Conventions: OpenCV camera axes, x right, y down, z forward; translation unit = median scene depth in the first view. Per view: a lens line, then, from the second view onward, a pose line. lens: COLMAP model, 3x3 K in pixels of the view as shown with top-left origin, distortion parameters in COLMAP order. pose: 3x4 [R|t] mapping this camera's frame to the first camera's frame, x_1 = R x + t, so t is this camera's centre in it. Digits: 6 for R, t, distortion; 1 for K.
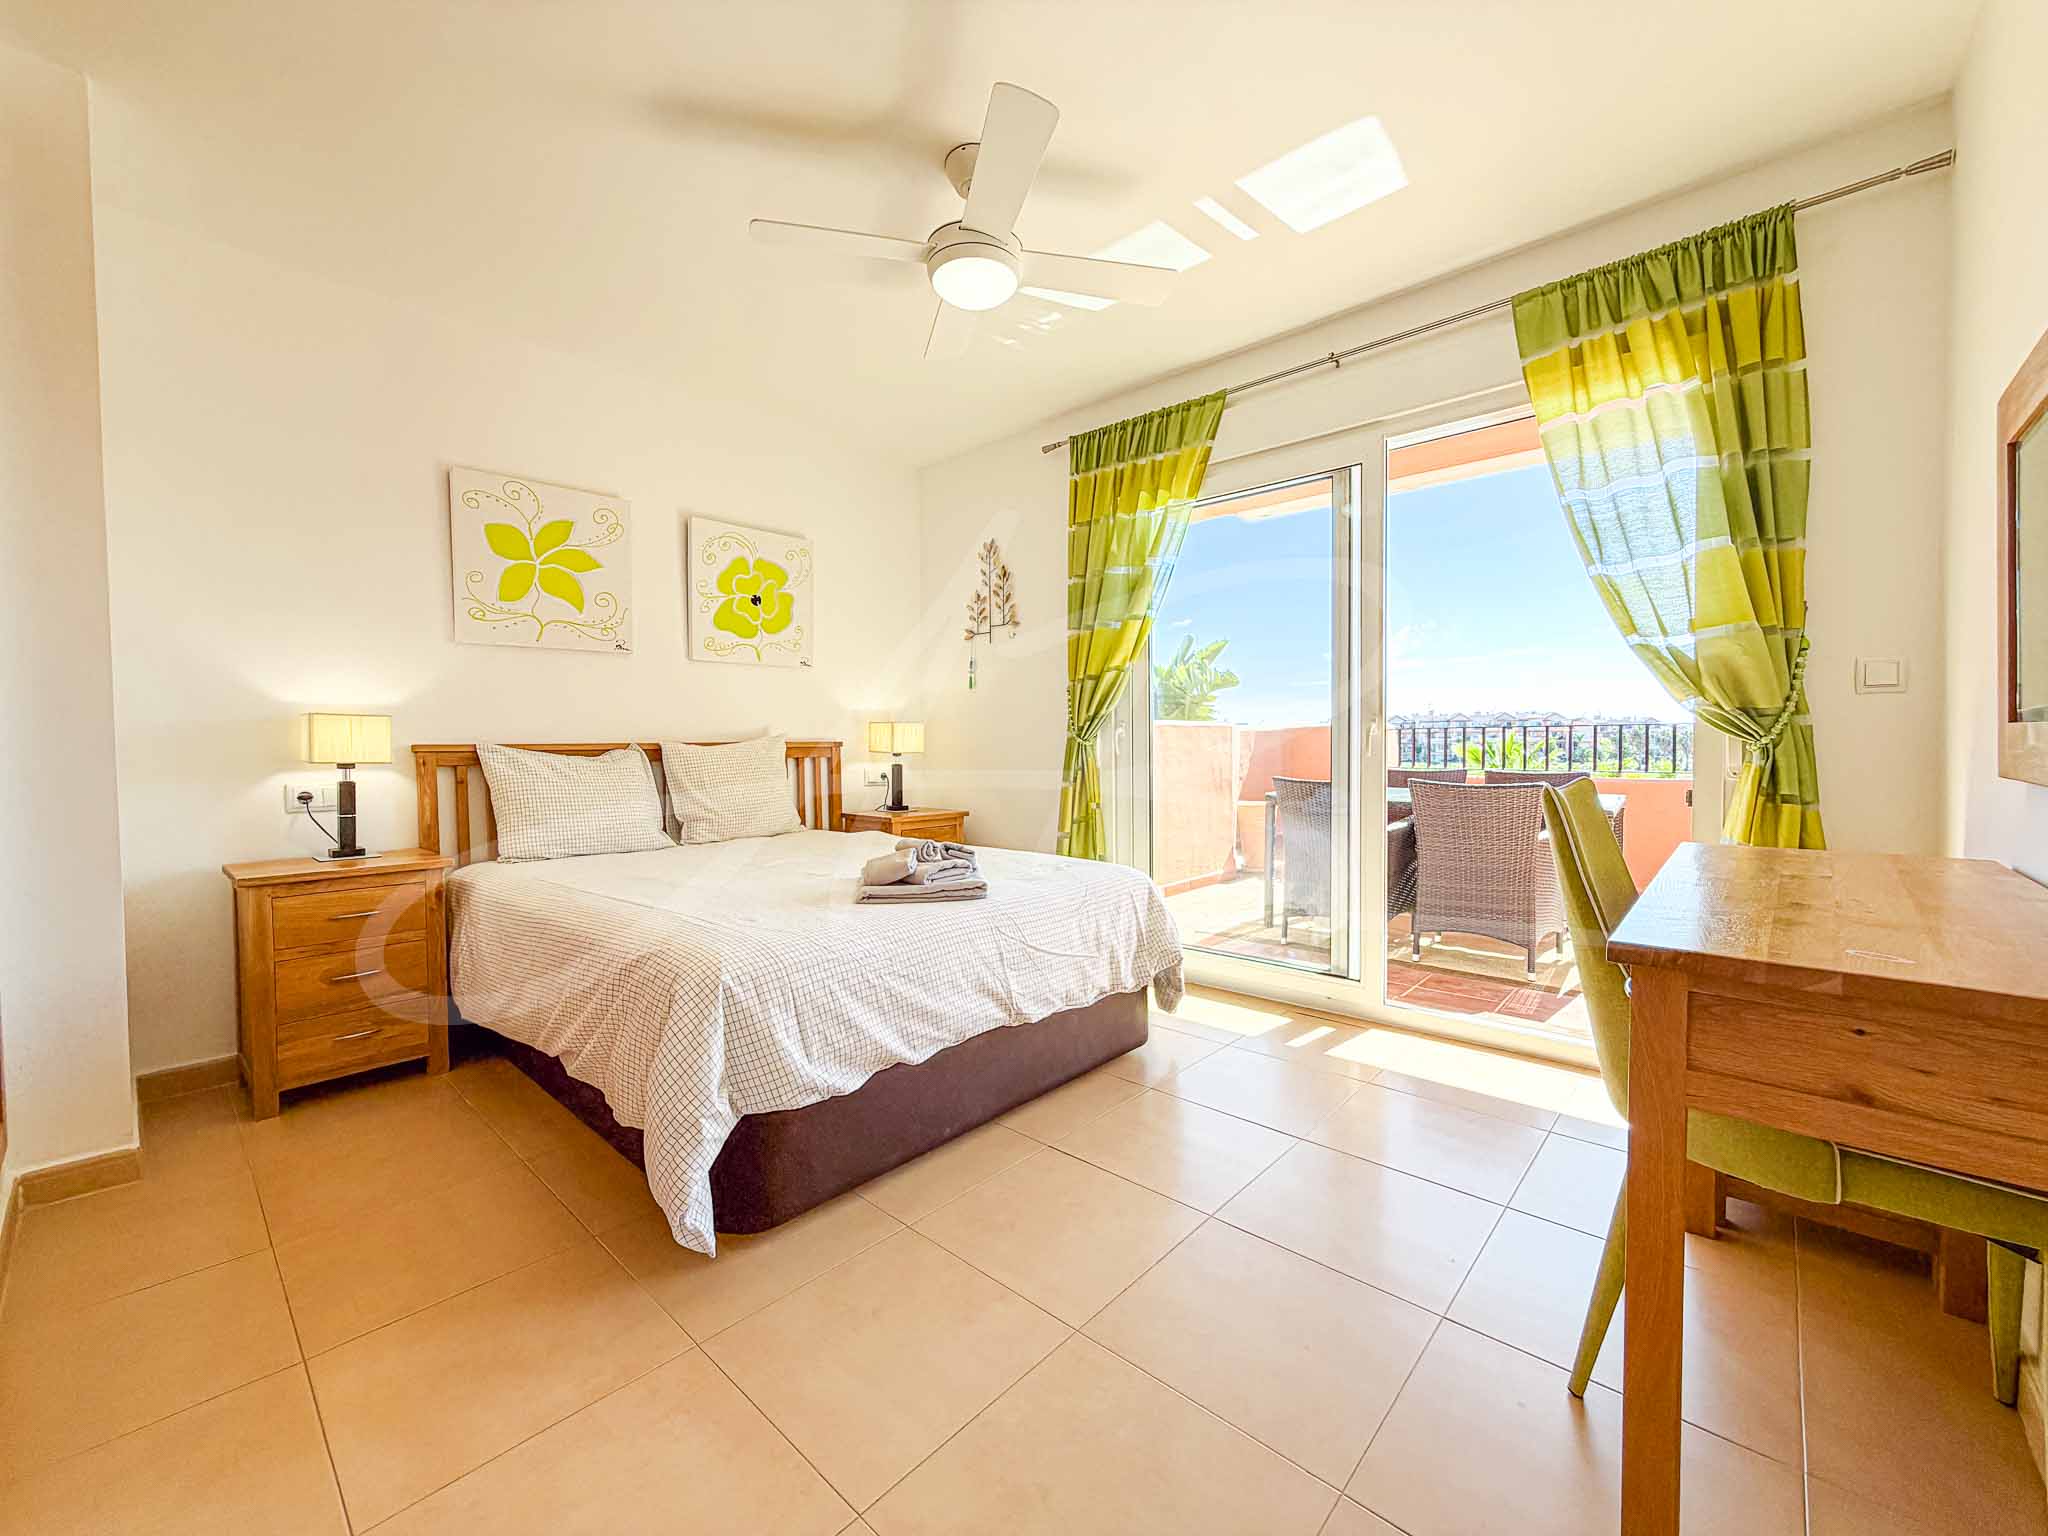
lens RADIAL K [[815.9, 0, 1019.9], [0, 815.9, 769.7], [0, 0, 1]] dist [0.000282, 0.000155]
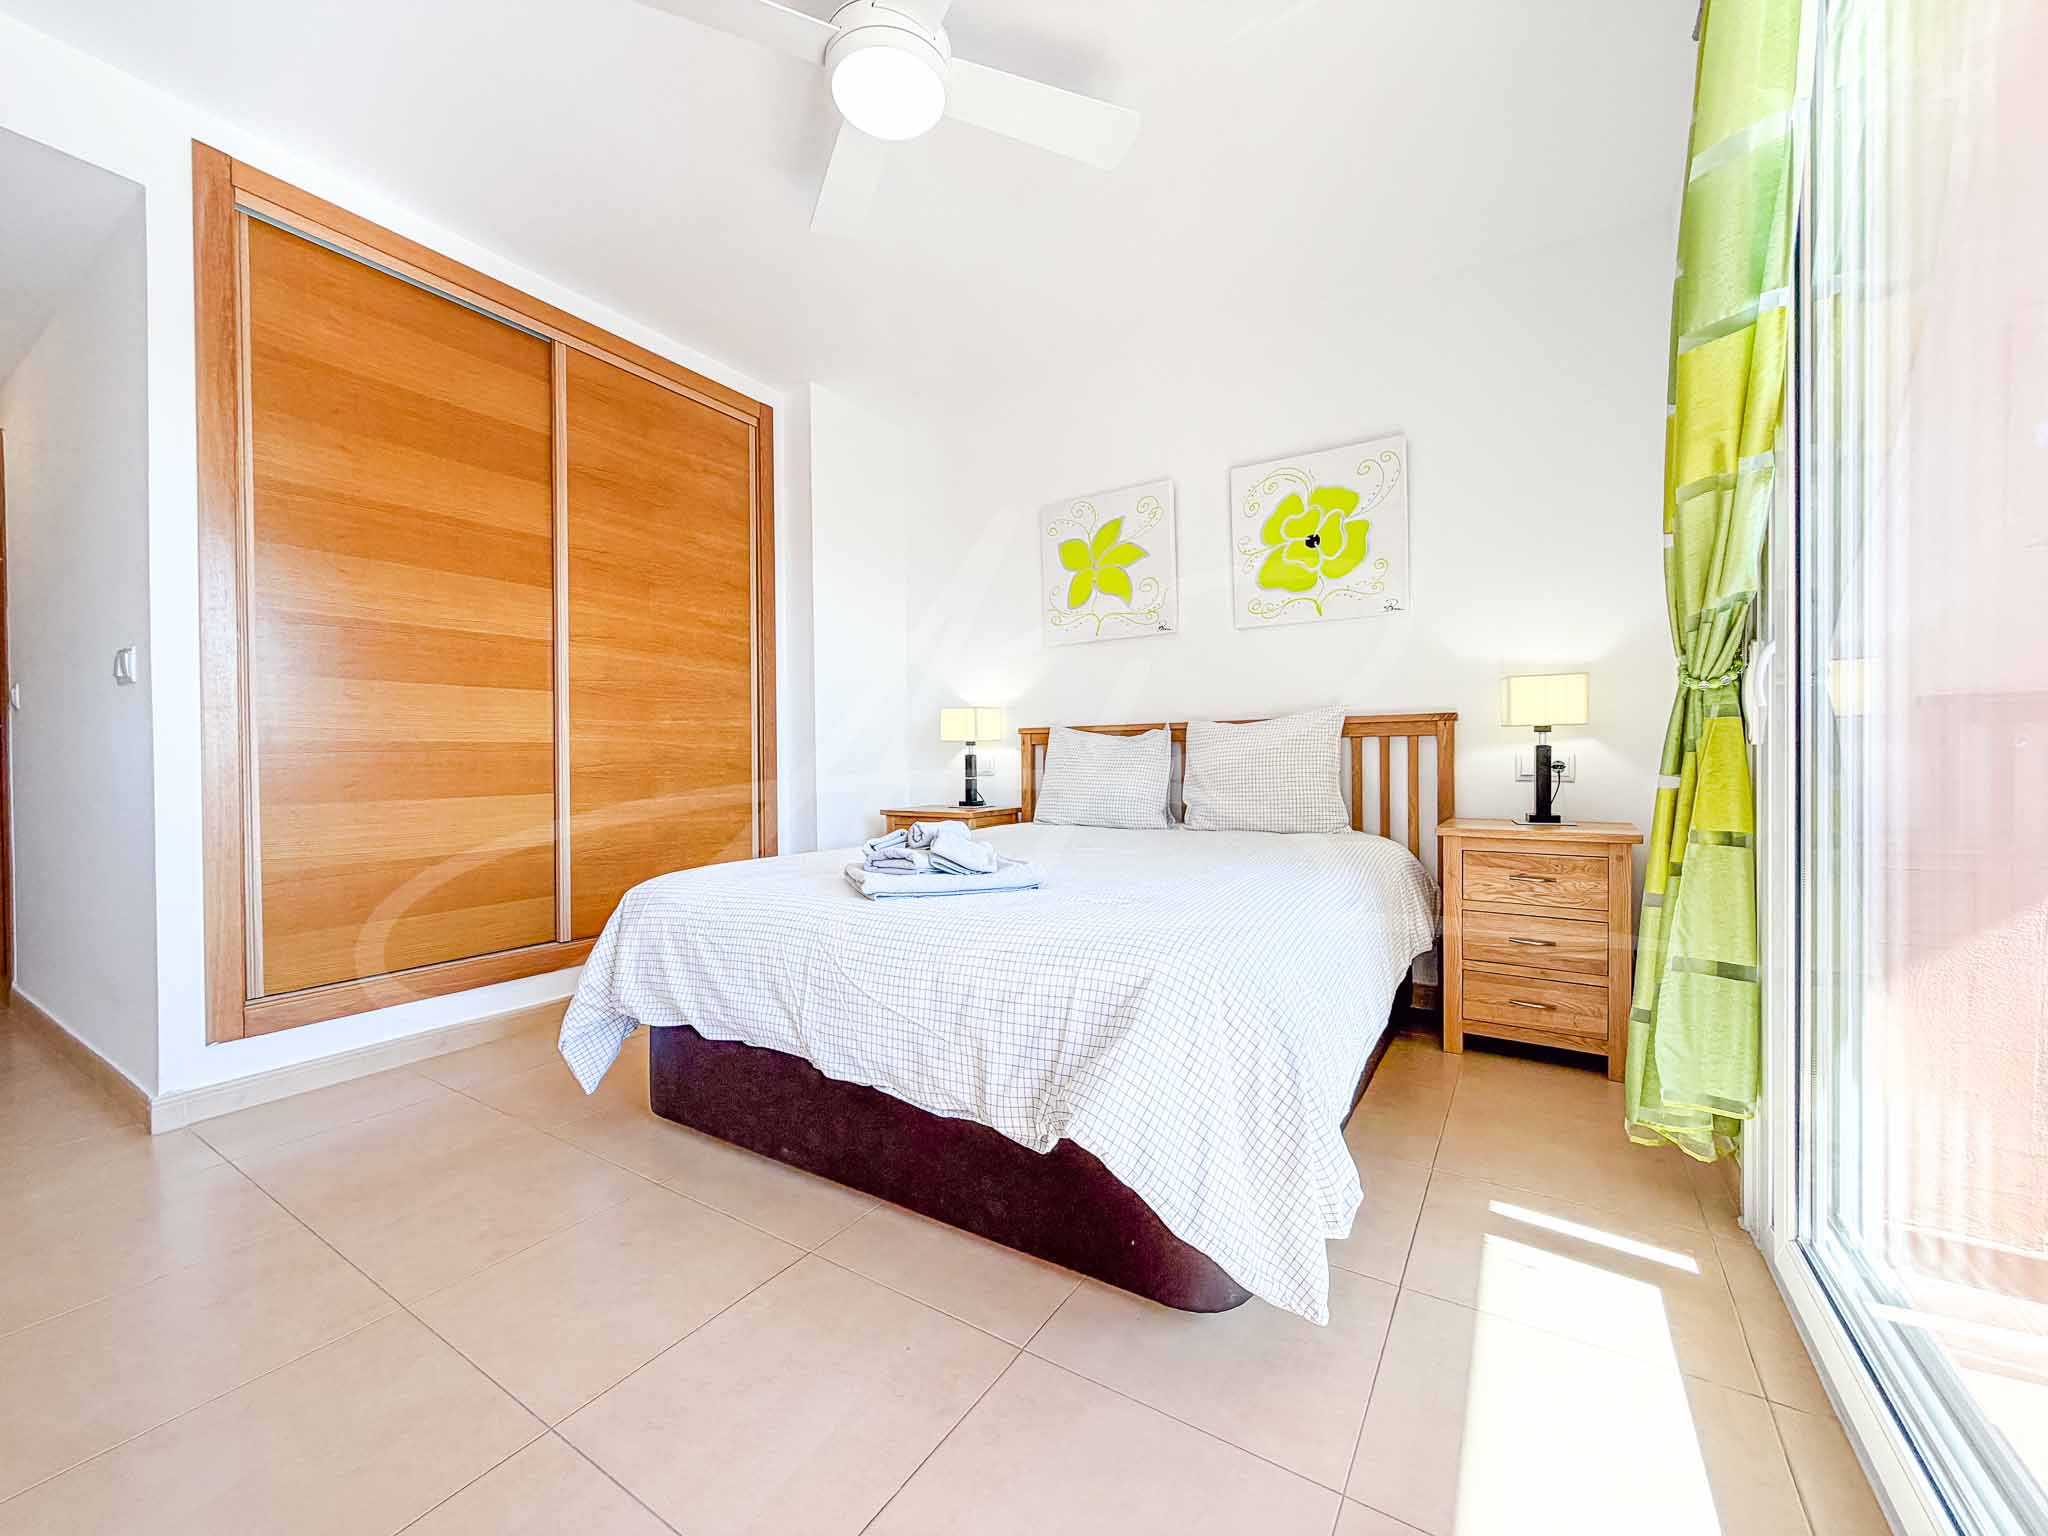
lens RADIAL K [[815.9, 0, 1019.9], [0, 815.9, 769.7], [0, 0, 1]] dist [0.000282, 0.000155]
pose [[0.177391, 0.019472, -0.983948, 0.435185], [-0.021404, 0.999644, 0.015924, 0.011436], [0.983908, 0.018235, 0.177744, 0.594963]]
